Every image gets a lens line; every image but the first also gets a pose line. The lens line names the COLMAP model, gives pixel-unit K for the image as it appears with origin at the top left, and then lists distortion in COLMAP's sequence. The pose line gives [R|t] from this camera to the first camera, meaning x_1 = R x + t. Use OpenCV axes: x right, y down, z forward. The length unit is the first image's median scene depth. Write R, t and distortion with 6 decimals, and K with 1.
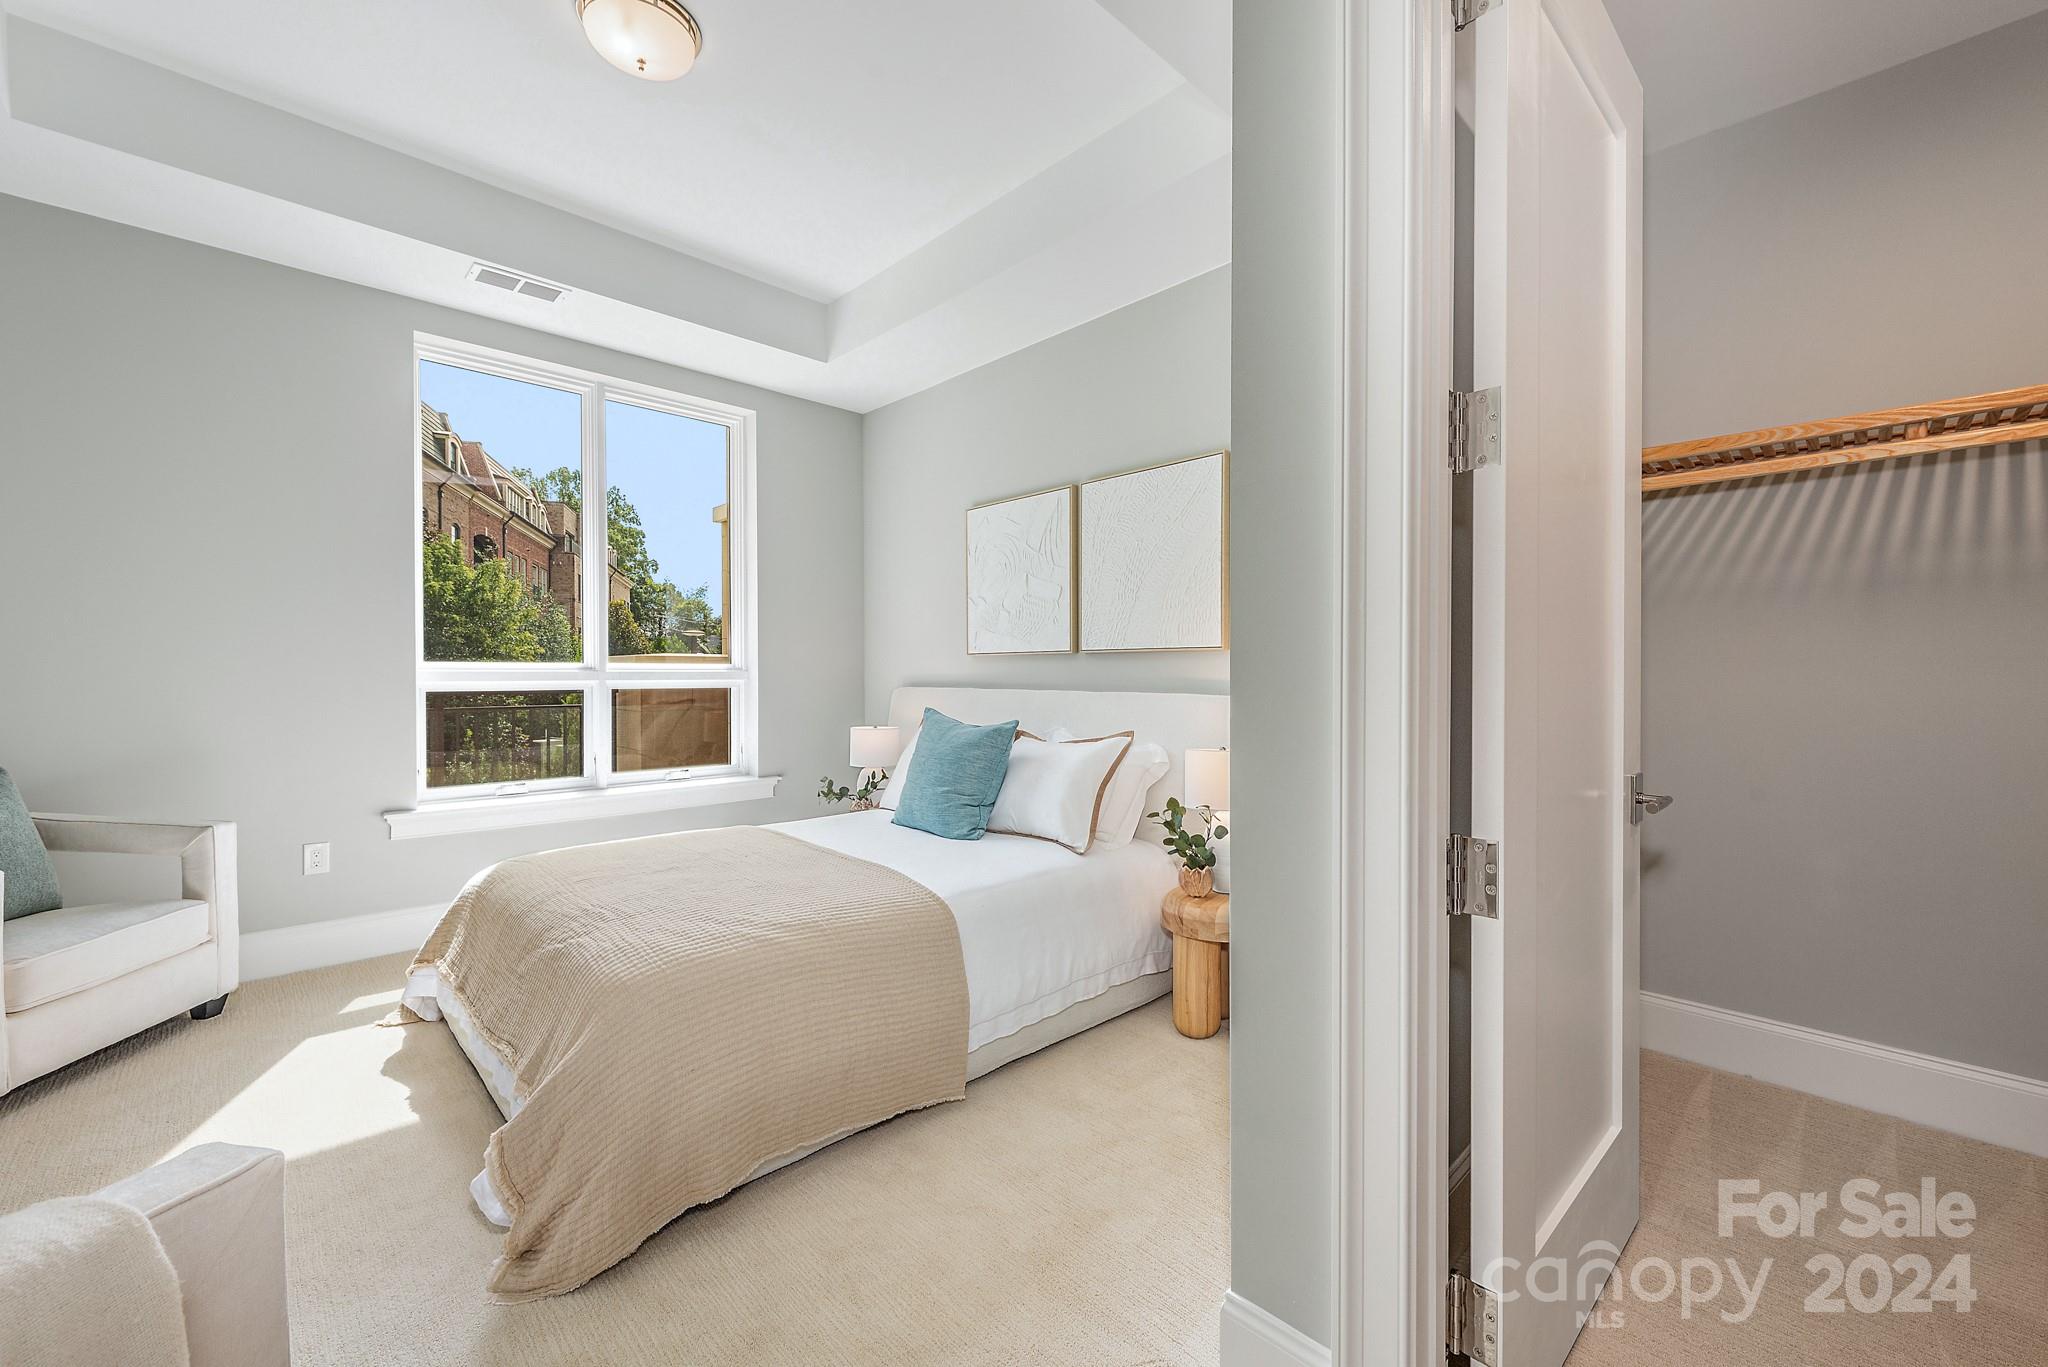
lens RADIAL K [[808.0, 0, 1024.1], [0, 808.0, 680.3], [0, 0, 1]] dist [0.010551, -0.002952]
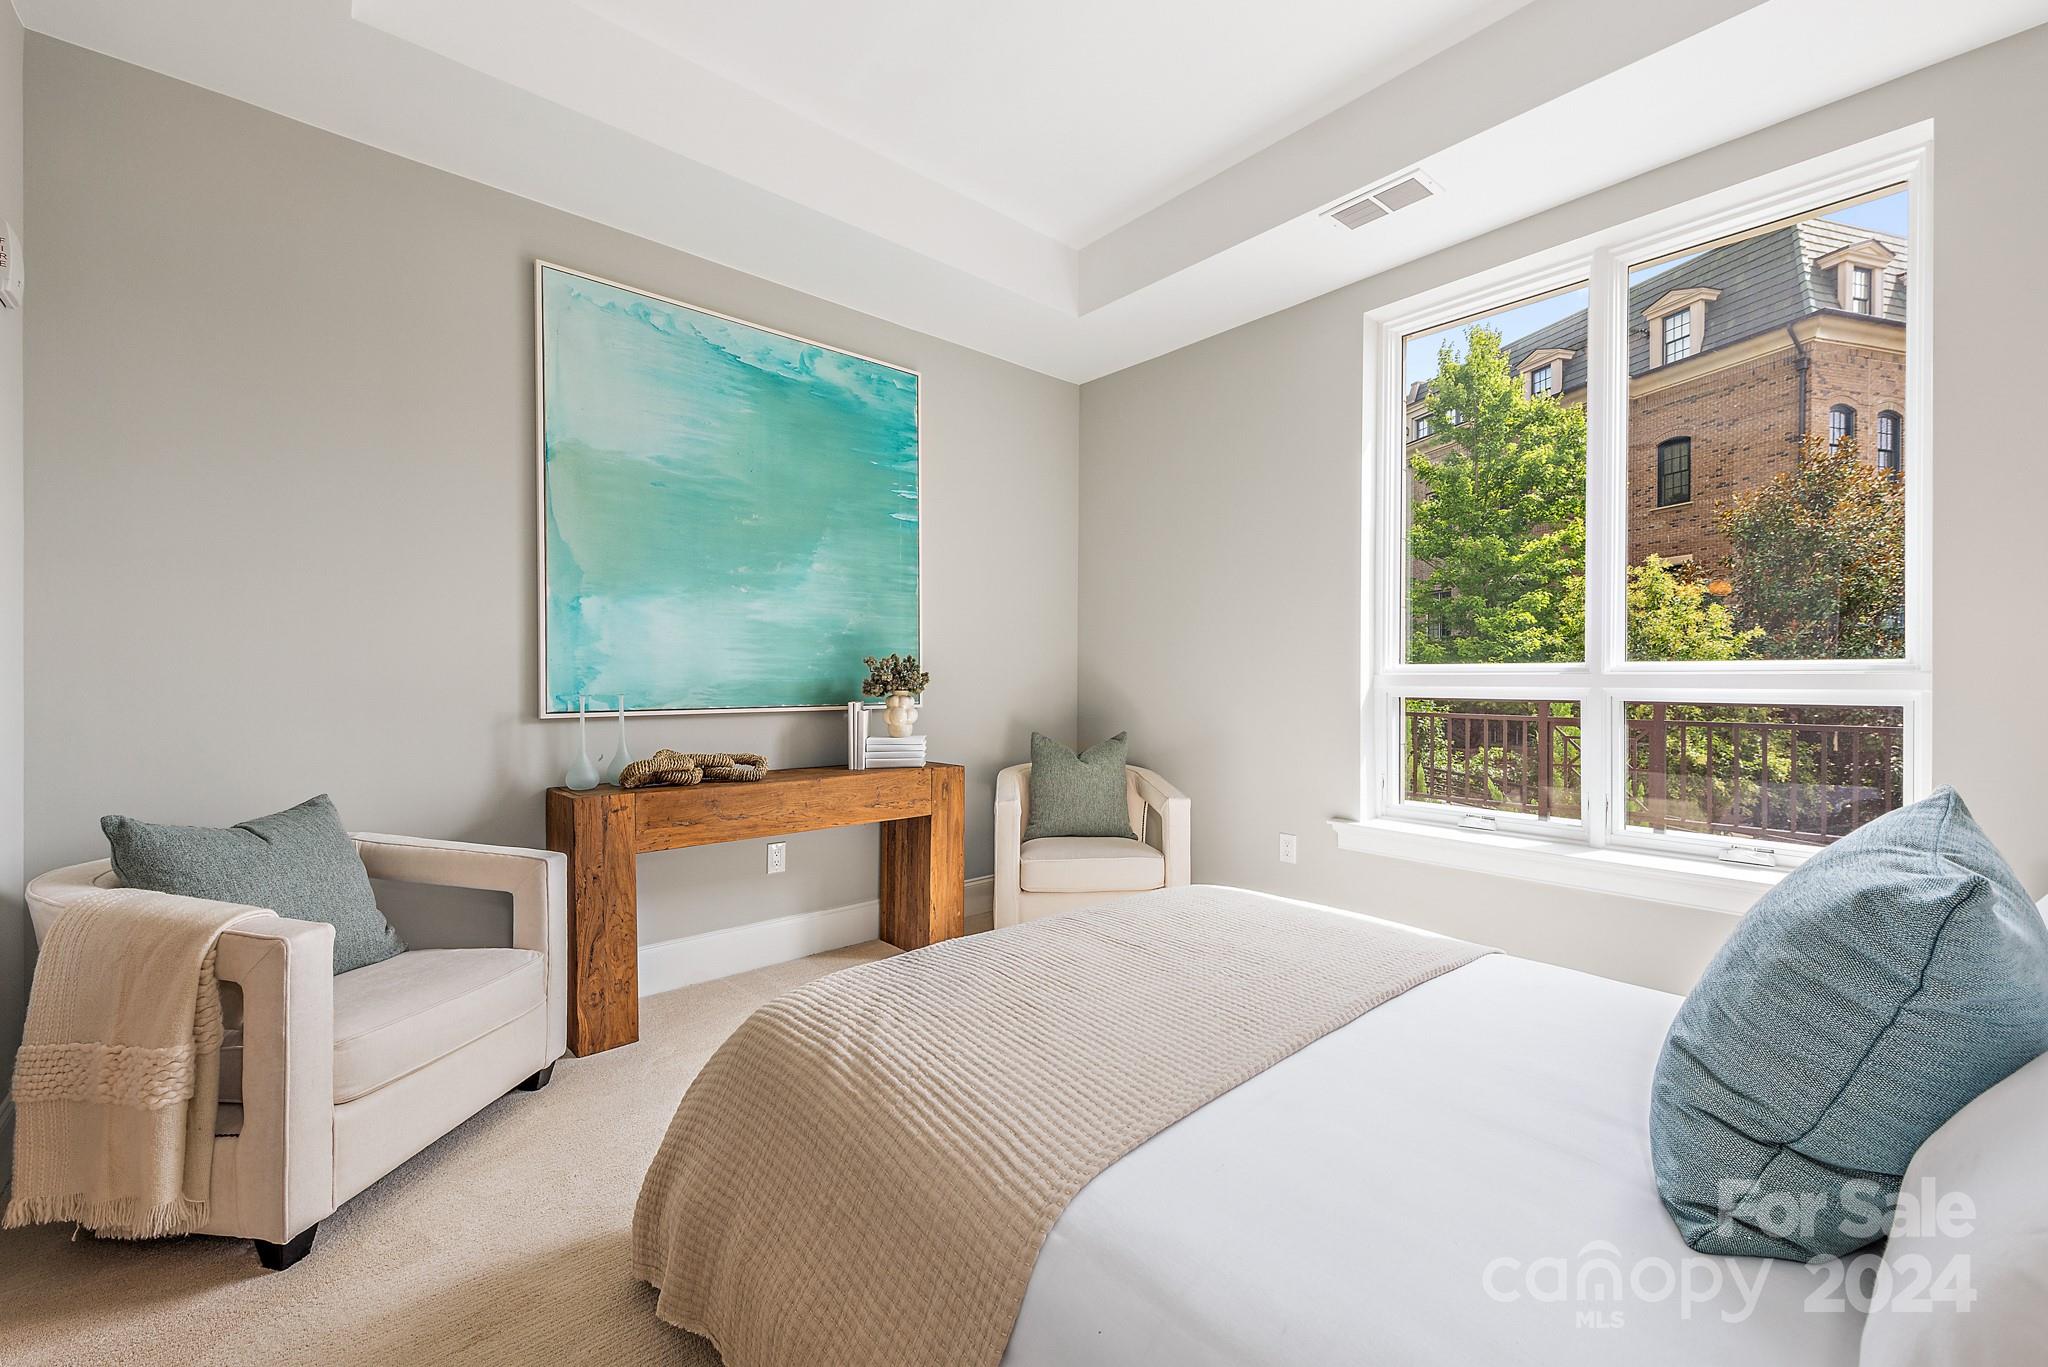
lens RADIAL K [[808.0, 0, 1040.1], [0, 808.0, 682.9], [0, 0, 1]] dist [0.010551, -0.002952]
pose [[-0.022215, 0.005119, -0.999740, 0.254177], [-0.010948, 0.999926, 0.005363, -0.003931], [0.999693, 0.011065, -0.022157, 0.826275]]
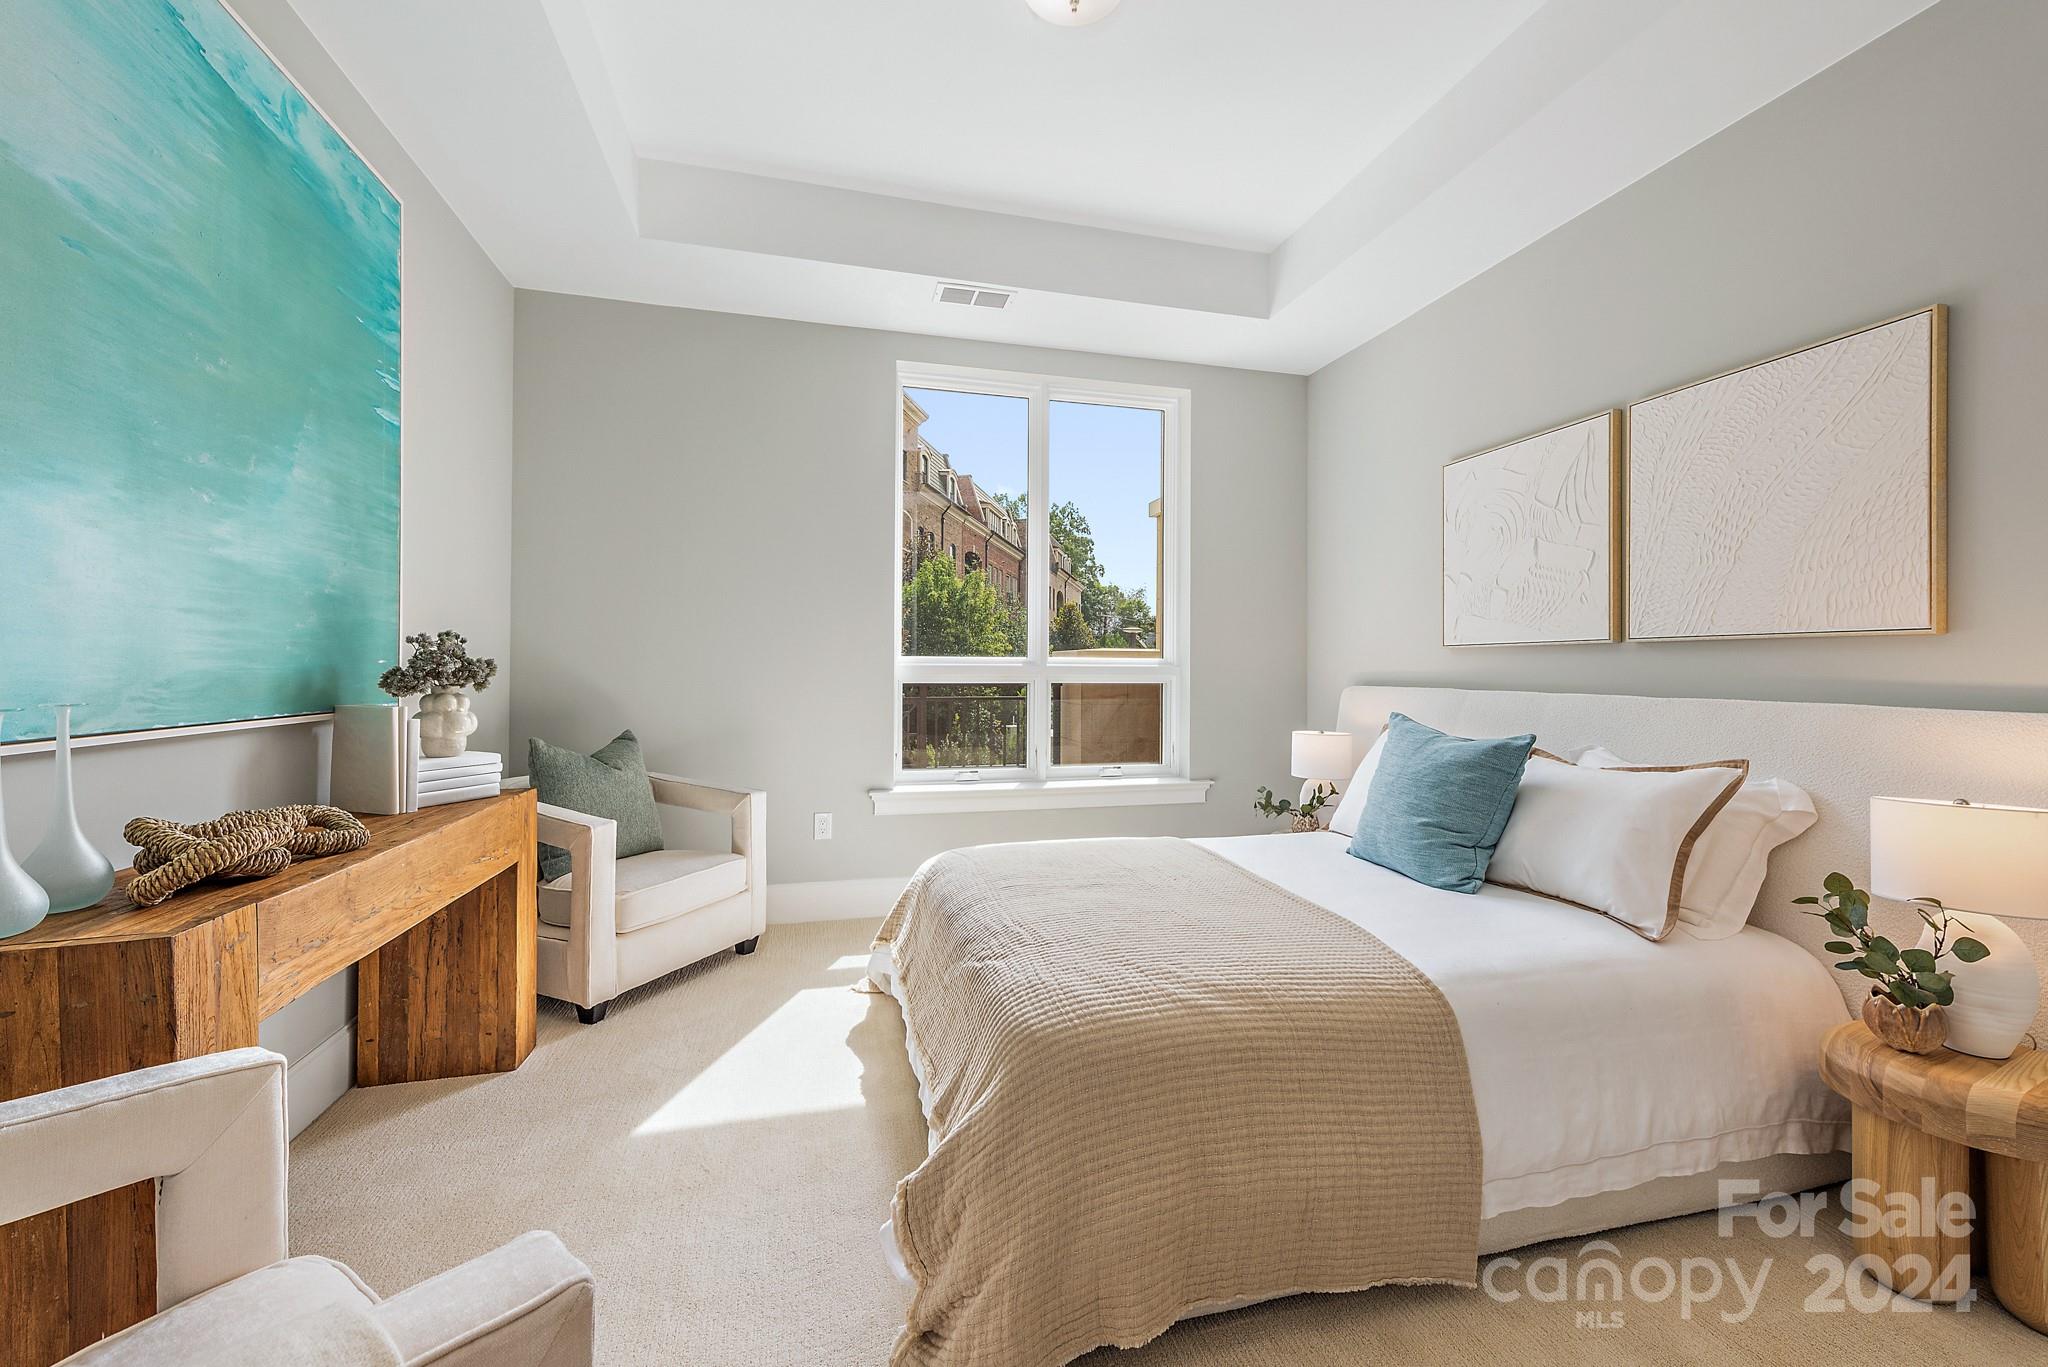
lens RADIAL K [[808.0, 0, 1038.8], [0, 808.0, 664.7], [0, 0, 1]] dist [0.010551, -0.002952]
pose [[0.875267, 0.002804, -0.483632, -0.050433], [-0.009517, 0.999889, -0.011427, -0.000818], [0.483547, 0.014605, 0.875197, 0.160334]]
